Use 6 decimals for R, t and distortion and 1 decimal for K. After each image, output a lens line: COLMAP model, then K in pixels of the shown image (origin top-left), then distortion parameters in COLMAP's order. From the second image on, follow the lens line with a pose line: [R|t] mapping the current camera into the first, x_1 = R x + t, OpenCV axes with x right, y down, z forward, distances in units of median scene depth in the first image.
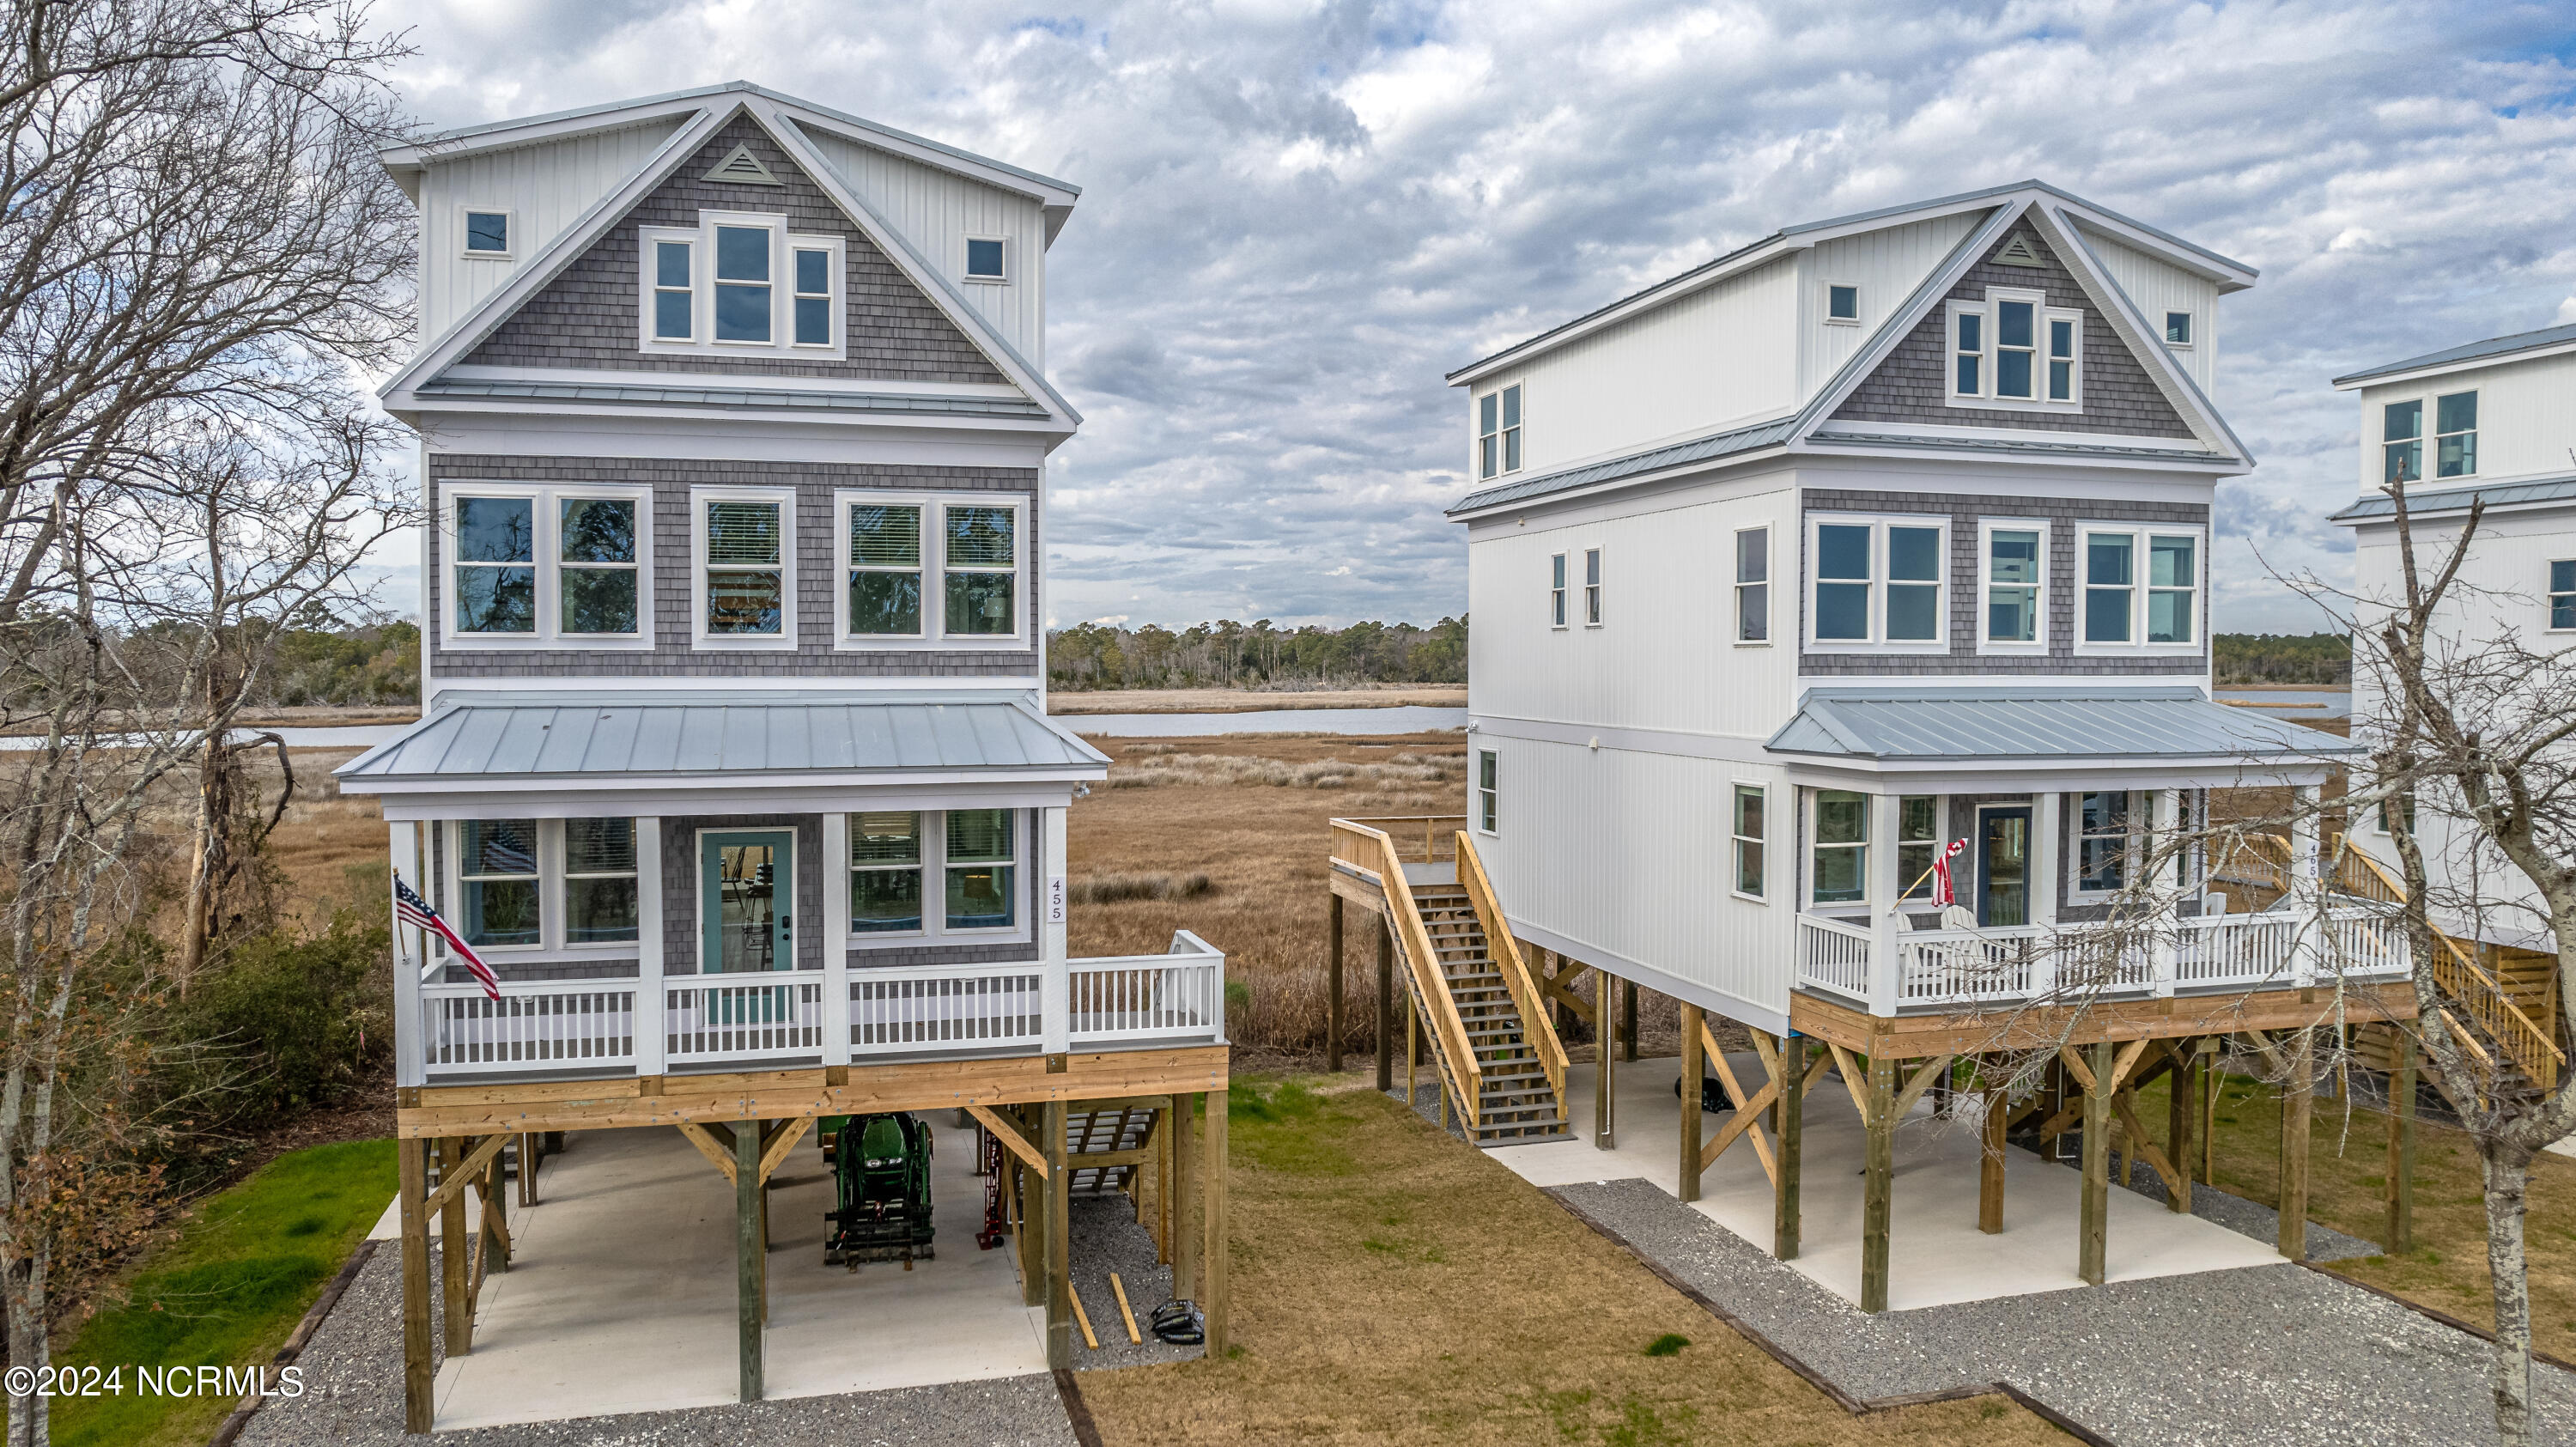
lens RADIAL K [[1868.9, 0, 1353.0], [0, 1868.9, 717.7], [0, 0, 1]] dist [-0.046545, 0.000419]
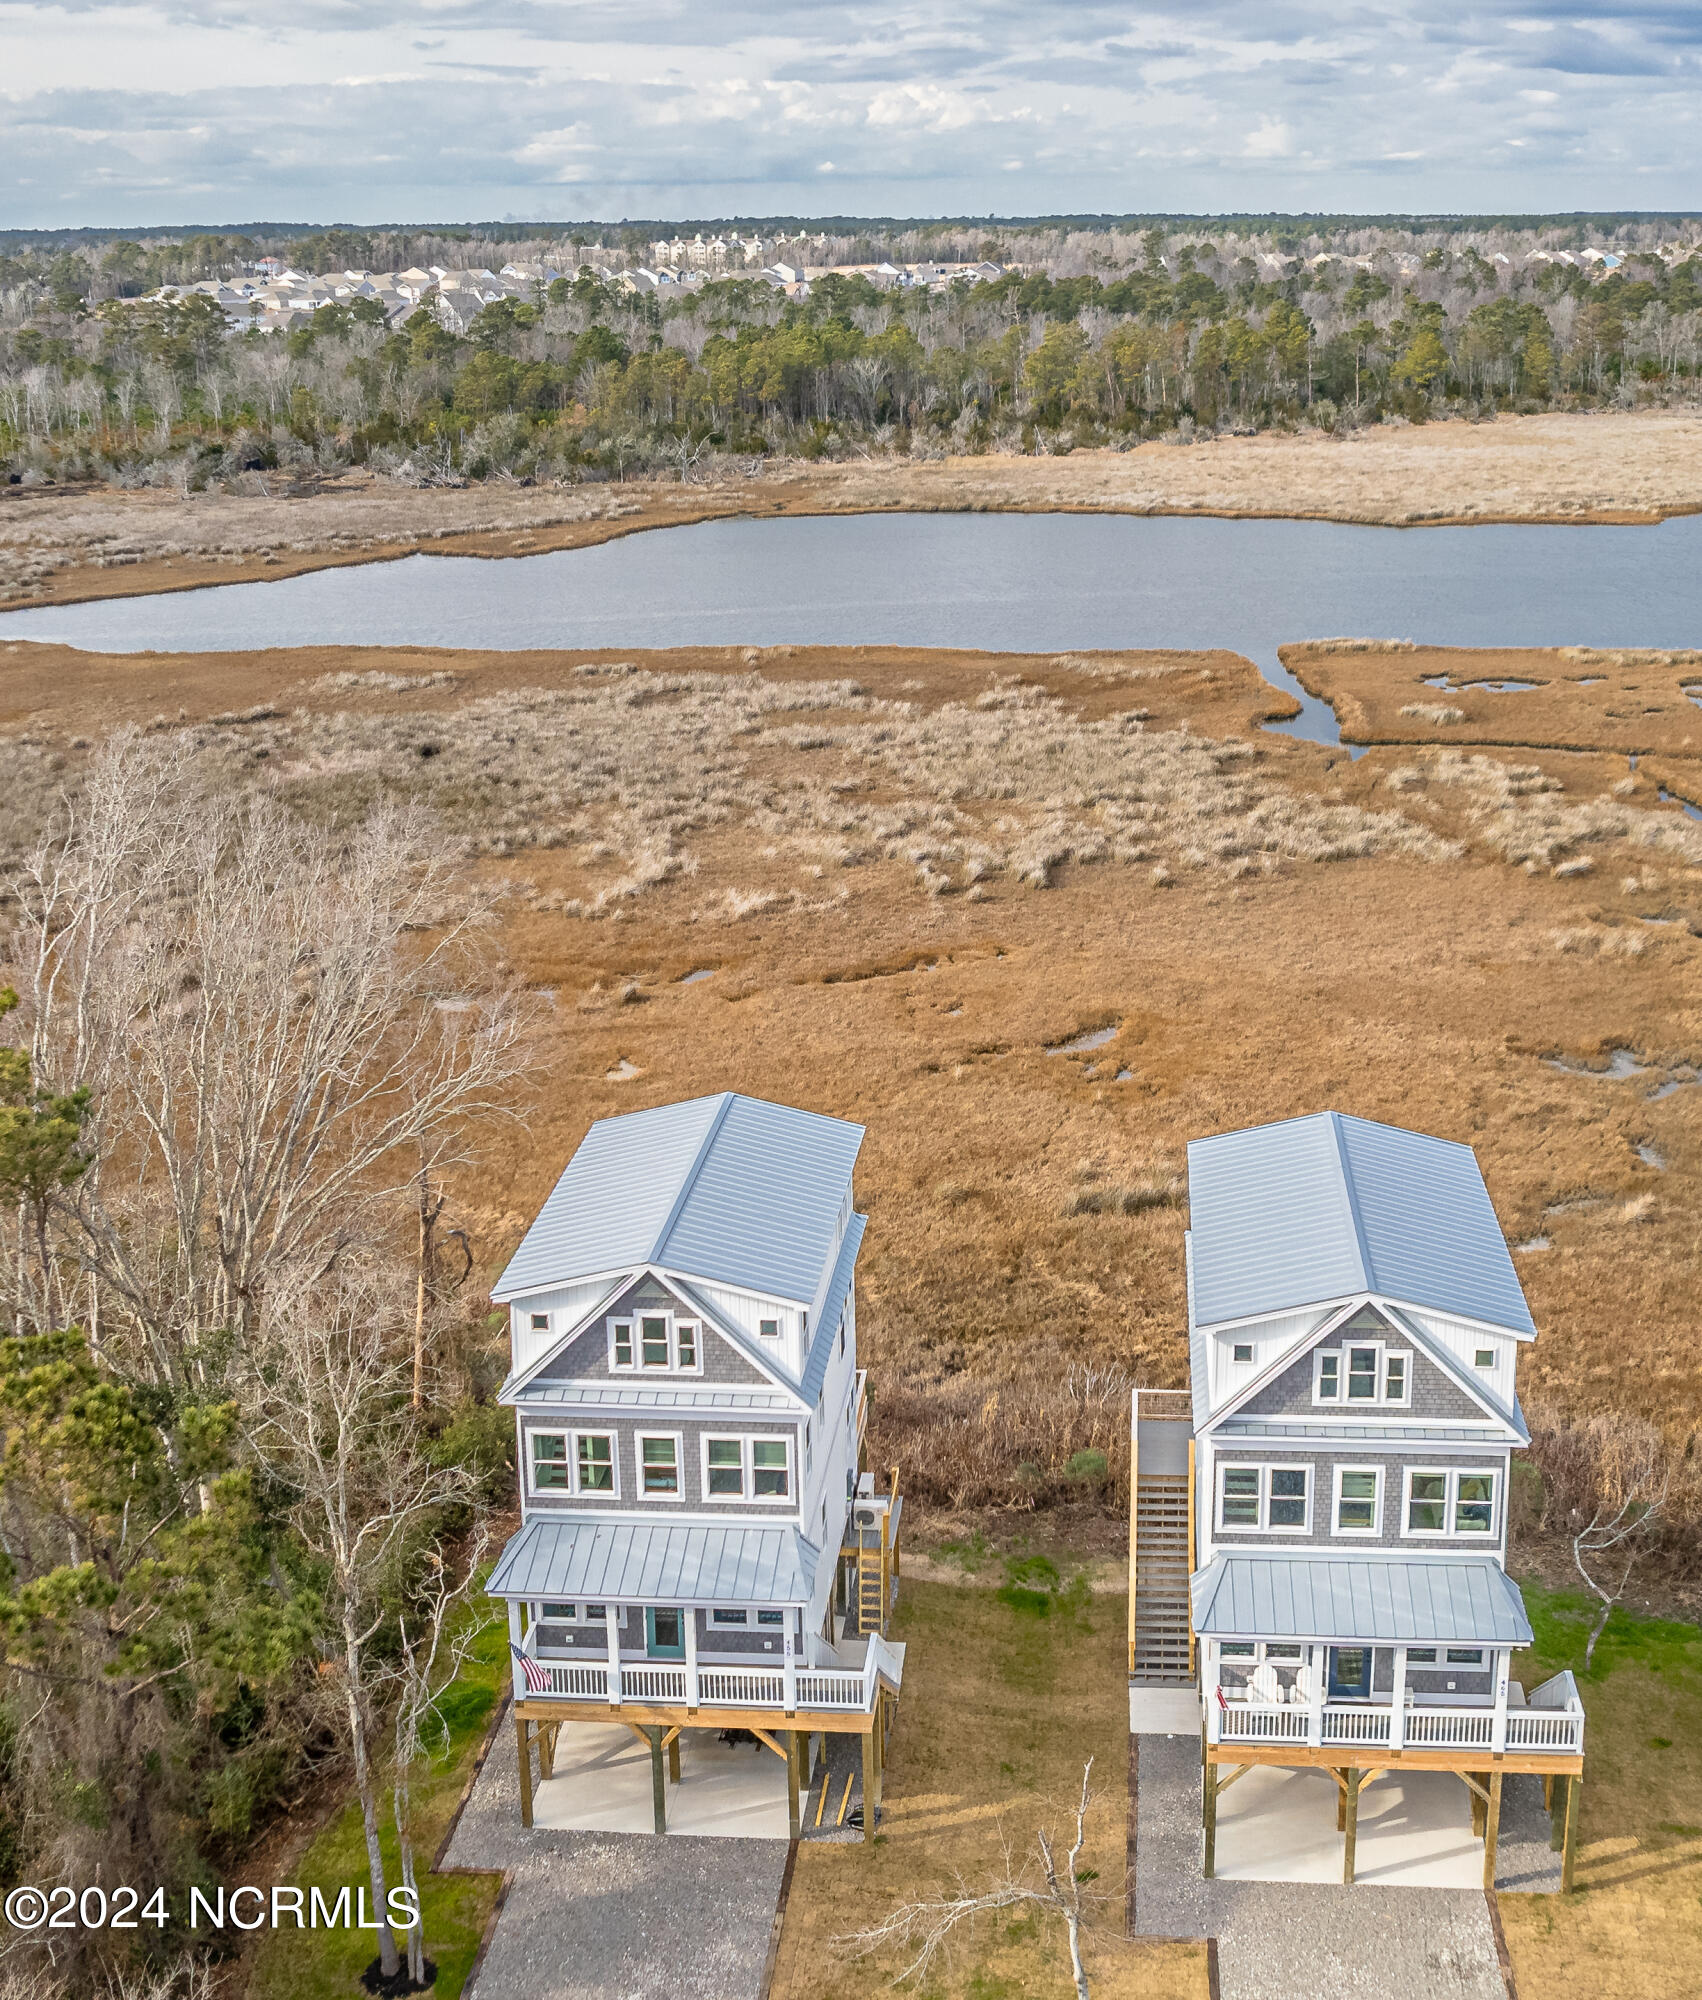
lens RADIAL K [[2724.6, 0, 851.6], [0, 2724.6, 1122.4], [0, 0, 1]] dist [0.000633, -0.071588]
pose [[0.924349, 0.106298, -0.366441, 0.812937], [0.001954, 0.959077, 0.283140, -1.120625], [0.381543, -0.262436, 0.886314, -1.307835]]
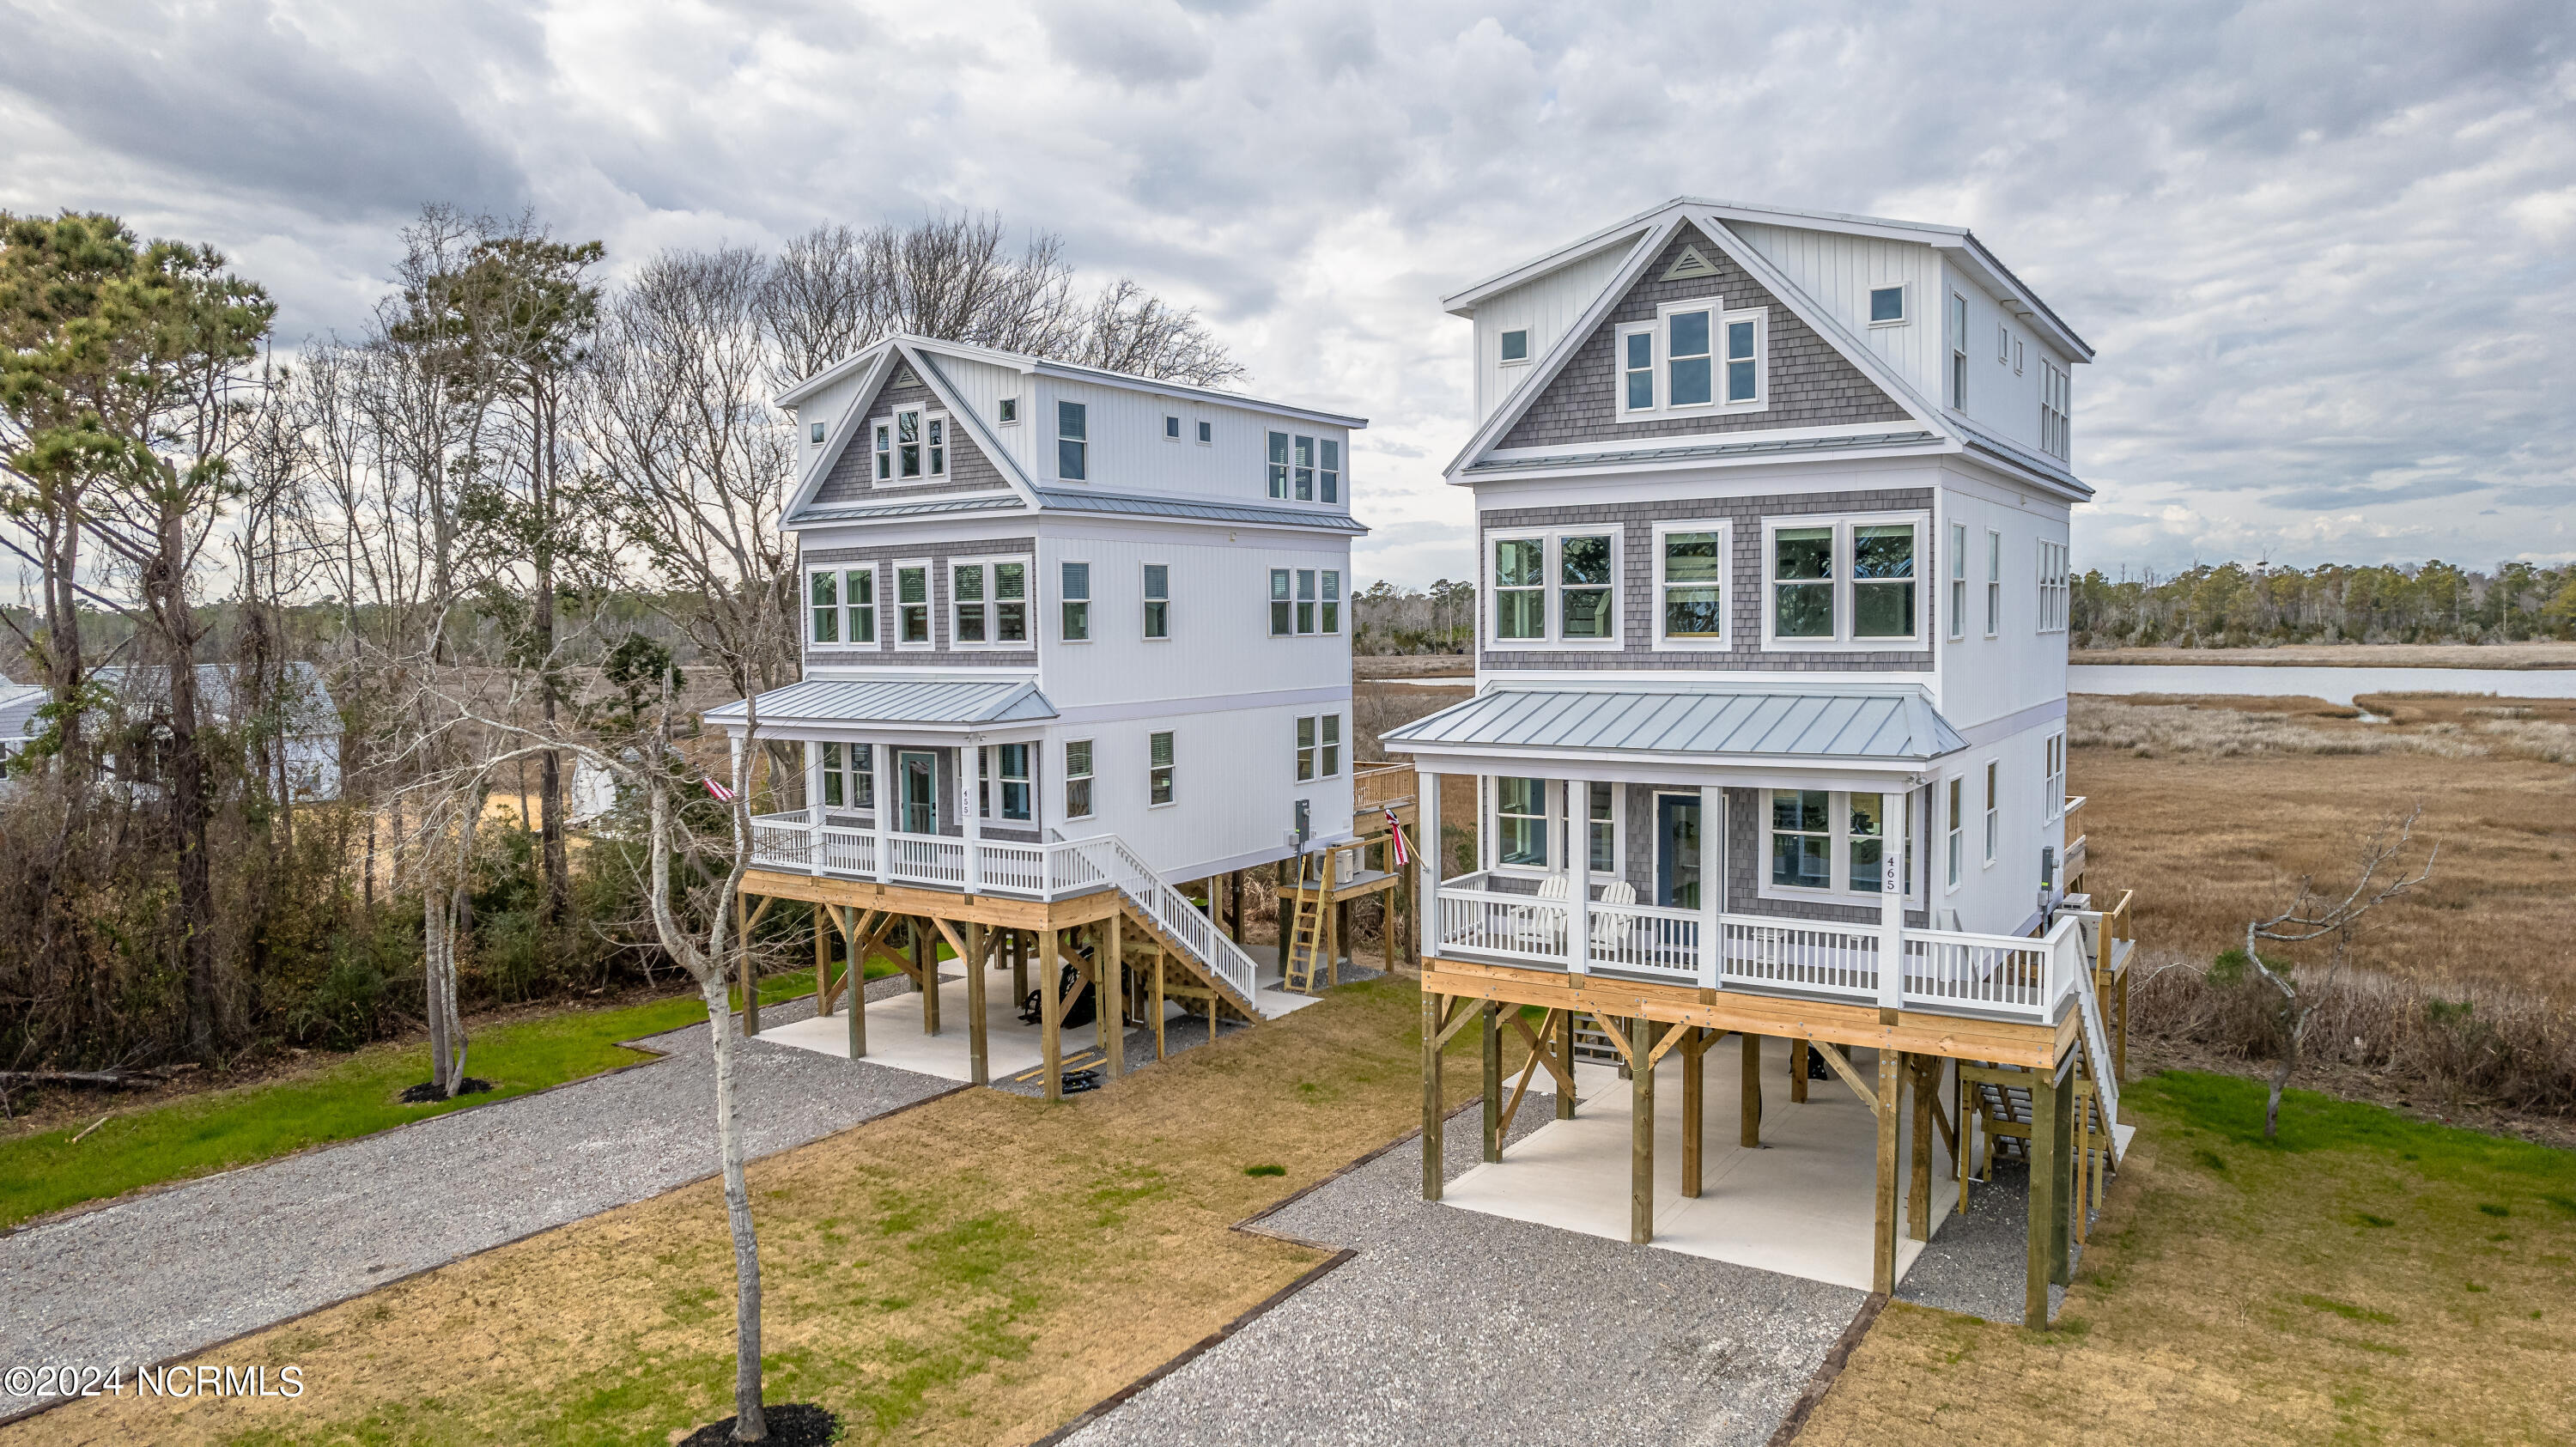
lens RADIAL K [[1616.4, 0, 1291.0], [0, 1616.4, 763.0], [0, 0, 1]] dist [-0.012630, 0.000140]
pose [[0.641711, 0.048891, -0.765386, 0.925589], [-0.023975, 0.998757, 0.043696, -0.004975], [0.766572, -0.009690, 0.642086, 0.240682]]
